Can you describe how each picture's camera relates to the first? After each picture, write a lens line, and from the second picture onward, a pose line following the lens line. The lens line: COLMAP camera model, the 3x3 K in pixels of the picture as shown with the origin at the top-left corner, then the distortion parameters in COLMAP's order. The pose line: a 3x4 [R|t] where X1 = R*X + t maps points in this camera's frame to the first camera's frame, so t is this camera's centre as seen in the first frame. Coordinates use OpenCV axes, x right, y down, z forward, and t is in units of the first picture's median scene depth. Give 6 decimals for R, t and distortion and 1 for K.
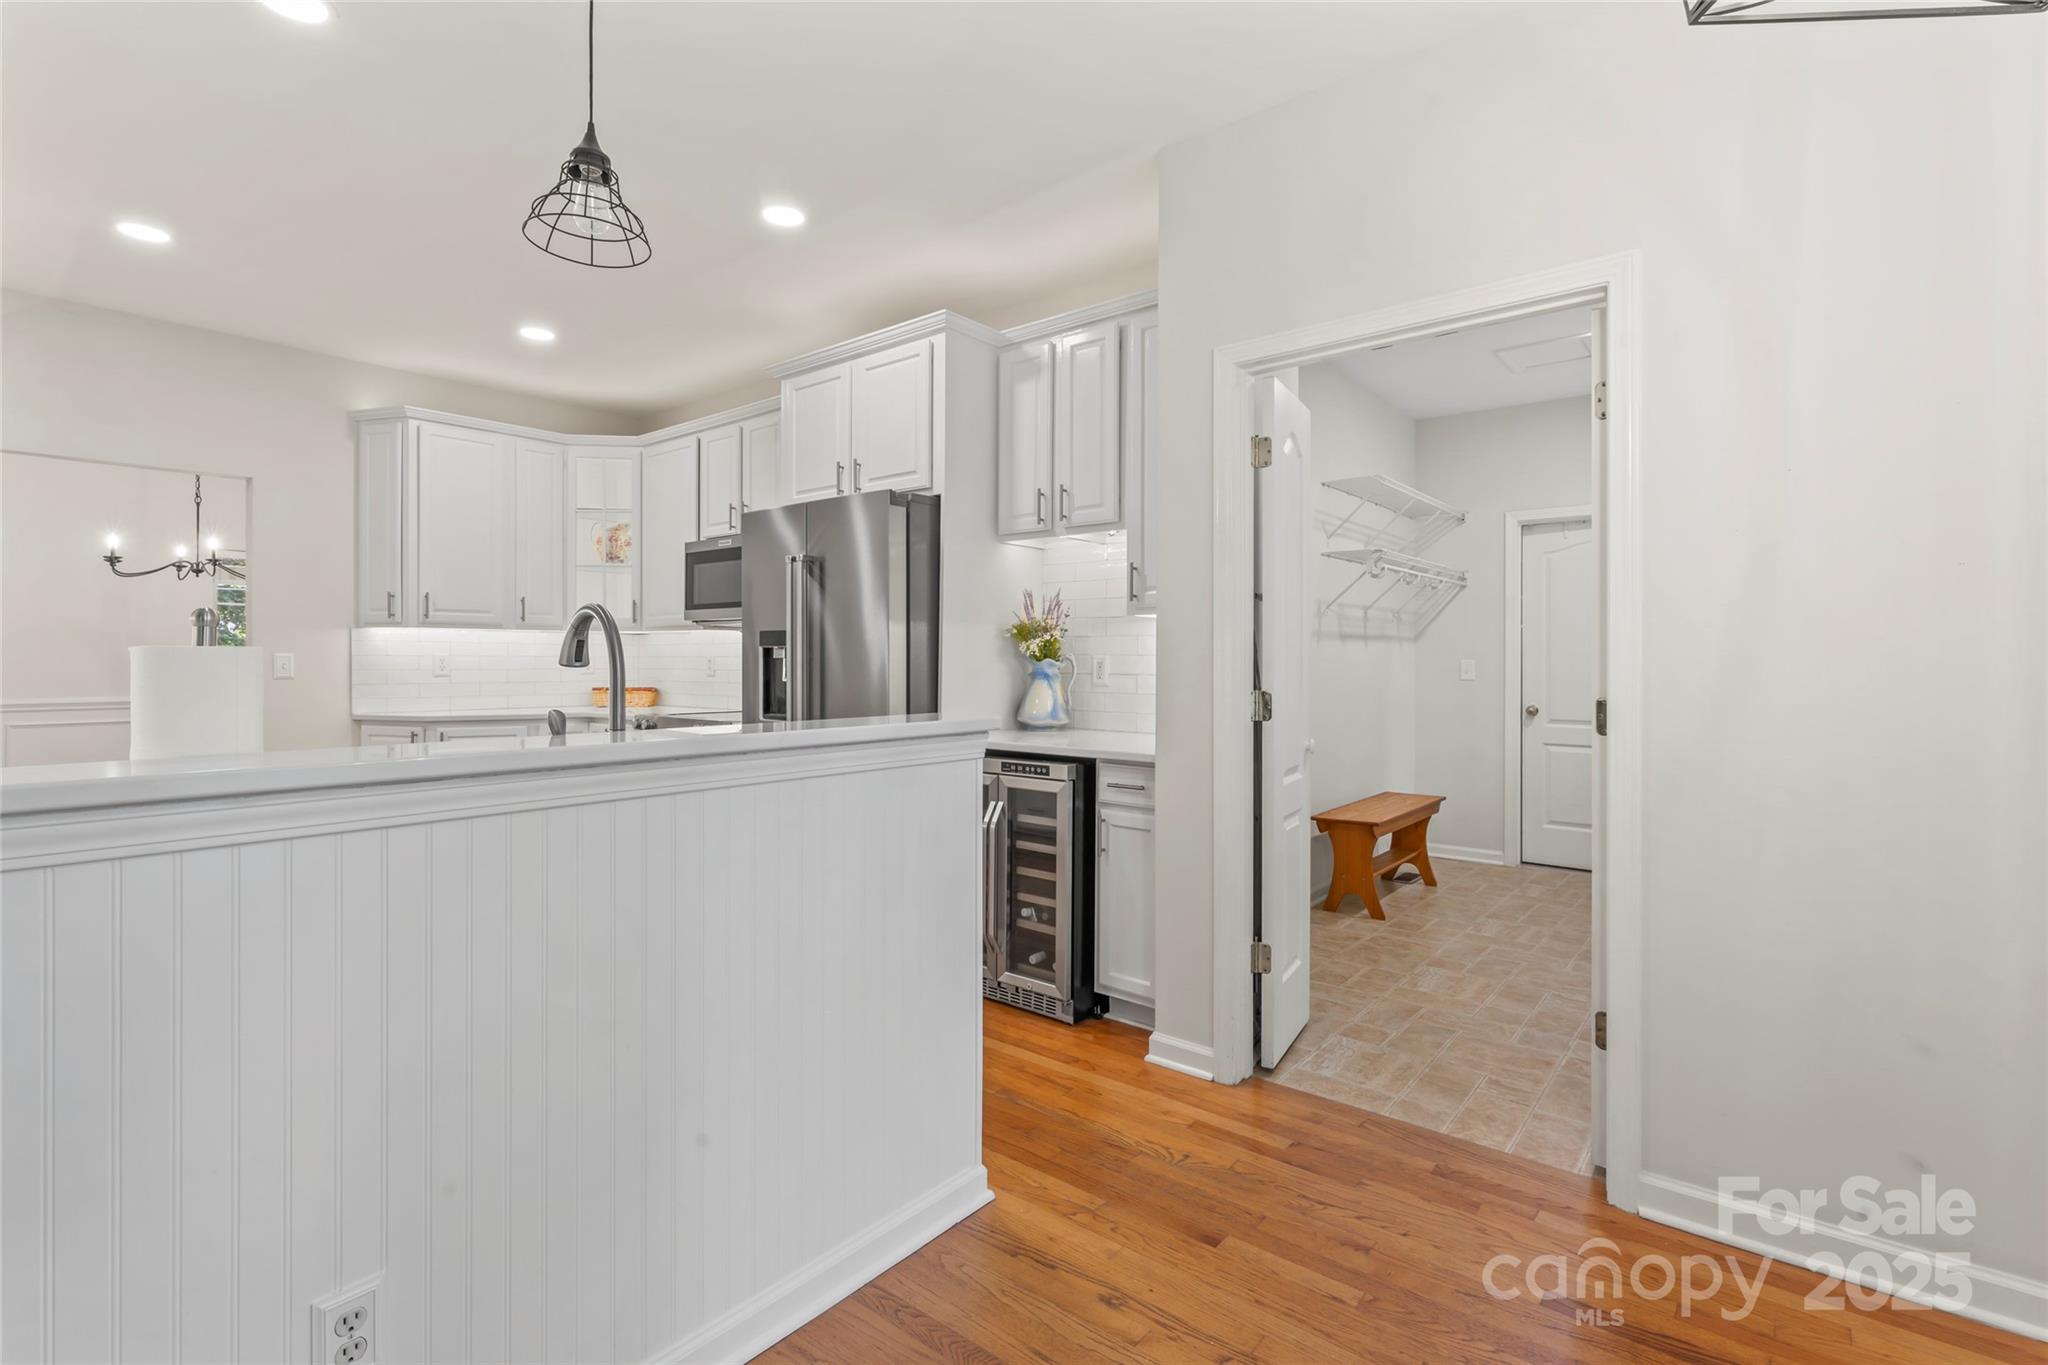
lens RADIAL K [[949.2, 0, 1027.8], [0, 949.2, 669.6], [0, 0, 1]] dist [-0.000223, -0.000831]
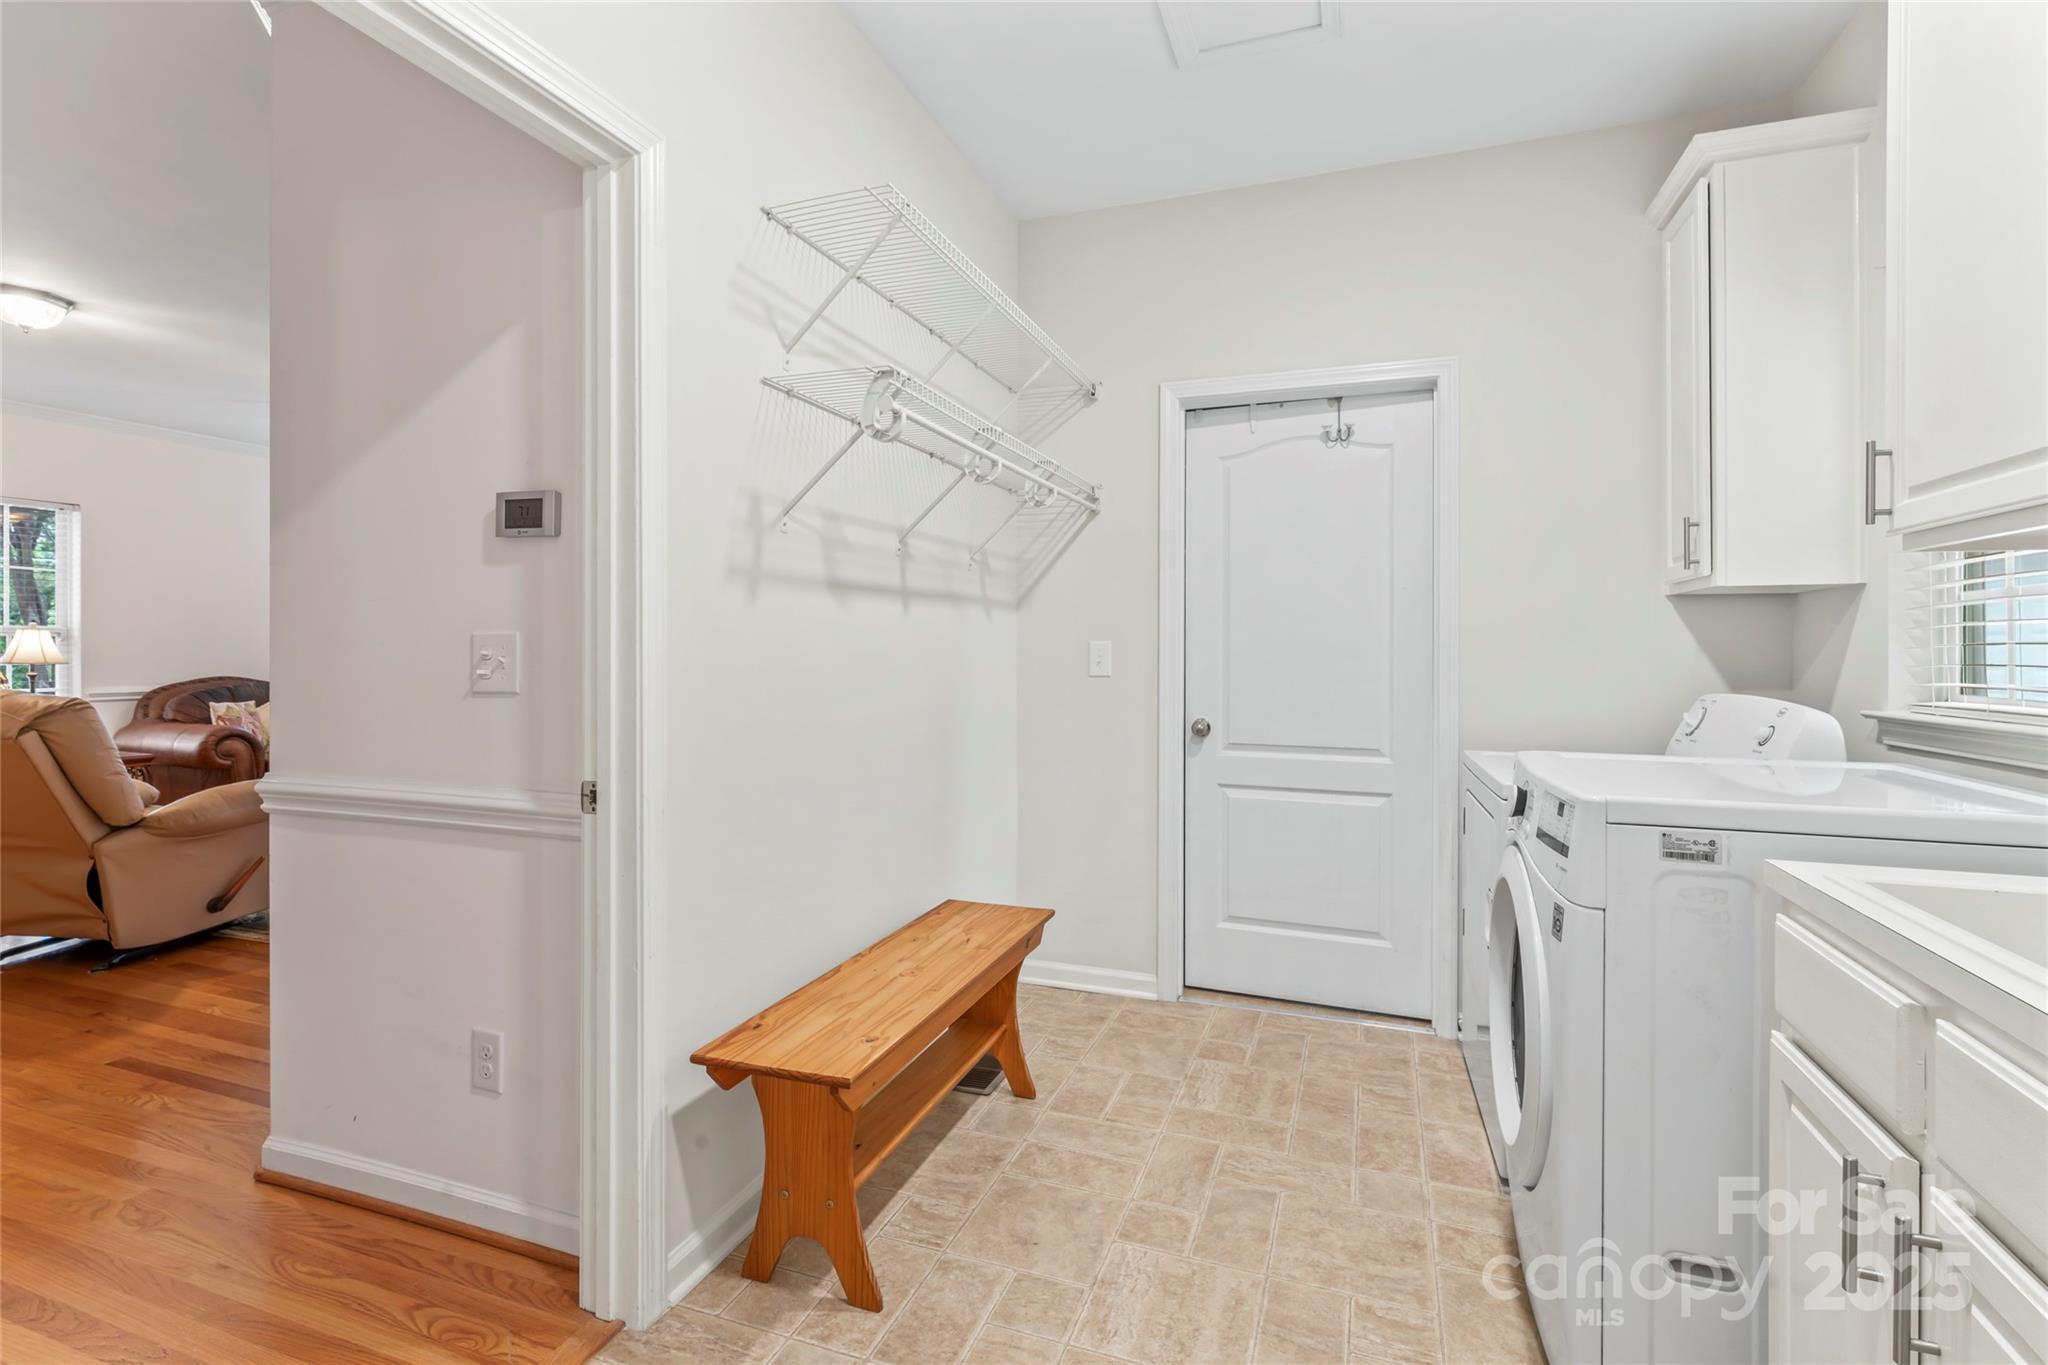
lens RADIAL K [[956.9, 0, 1020.2], [0, 956.9, 672.3], [0, 0, 1]] dist [0.002022, 0.000146]
pose [[0.947626, -0.006379, 0.319320, 0.264019], [0.001210, 0.999865, 0.016383, -0.001192], [-0.319381, -0.015139, 0.947505, 0.530612]]
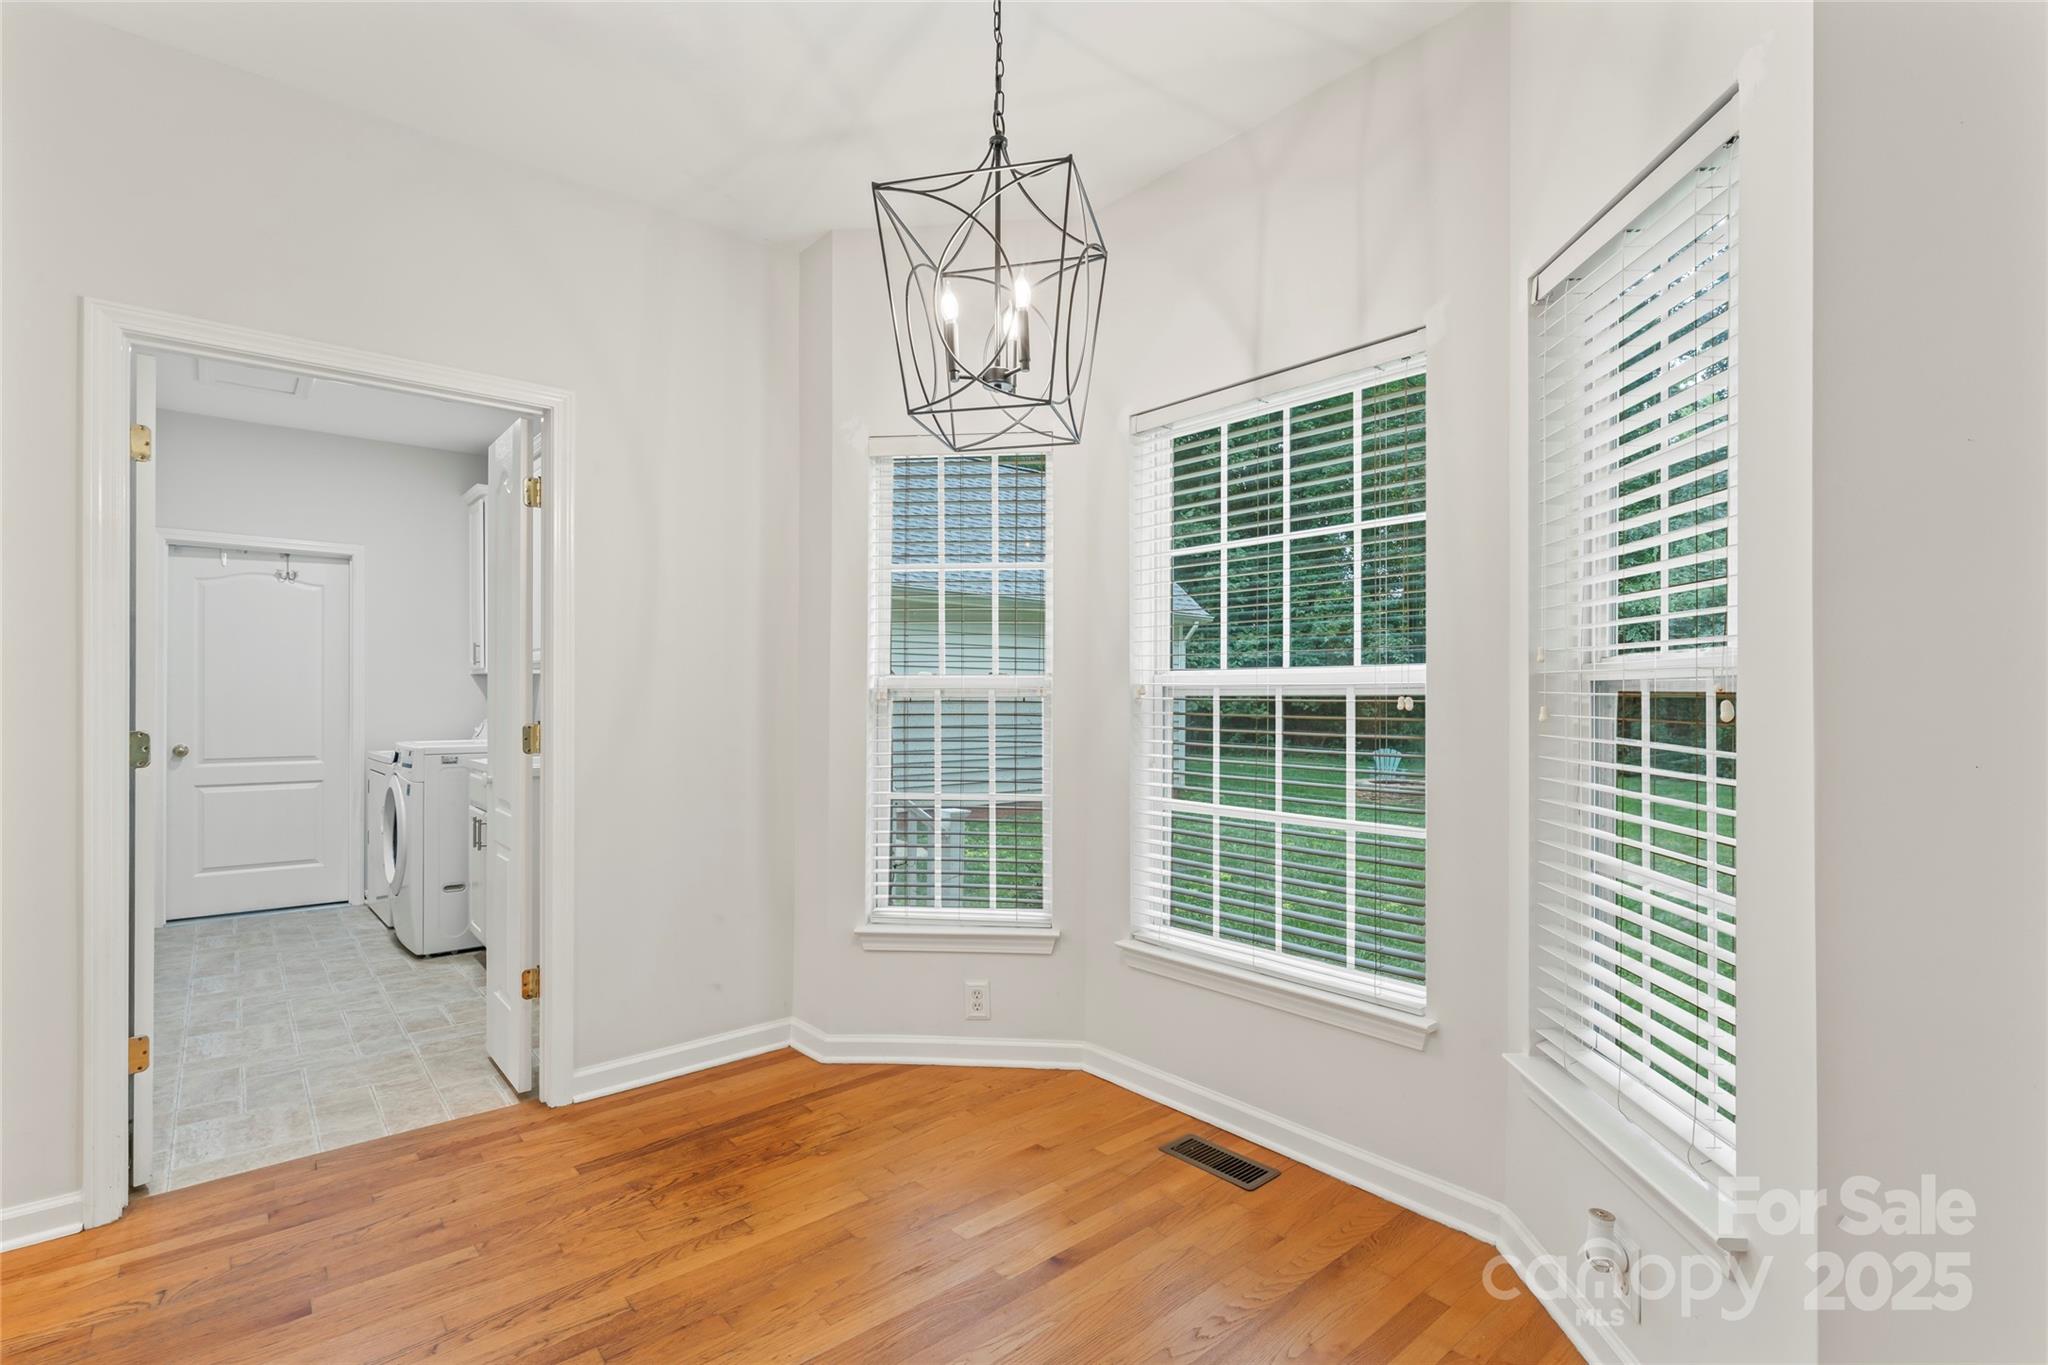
lens RADIAL K [[929.5, 0, 1021.7], [0, 929.5, 677.1], [0, 0, 1]] dist [0.000334, -0.000676]
pose [[0.183379, 0.020149, 0.982836, -0.223685], [0.008485, 0.999720, -0.022079, -0.001092], [-0.983006, 0.012388, 0.183157, 0.044913]]
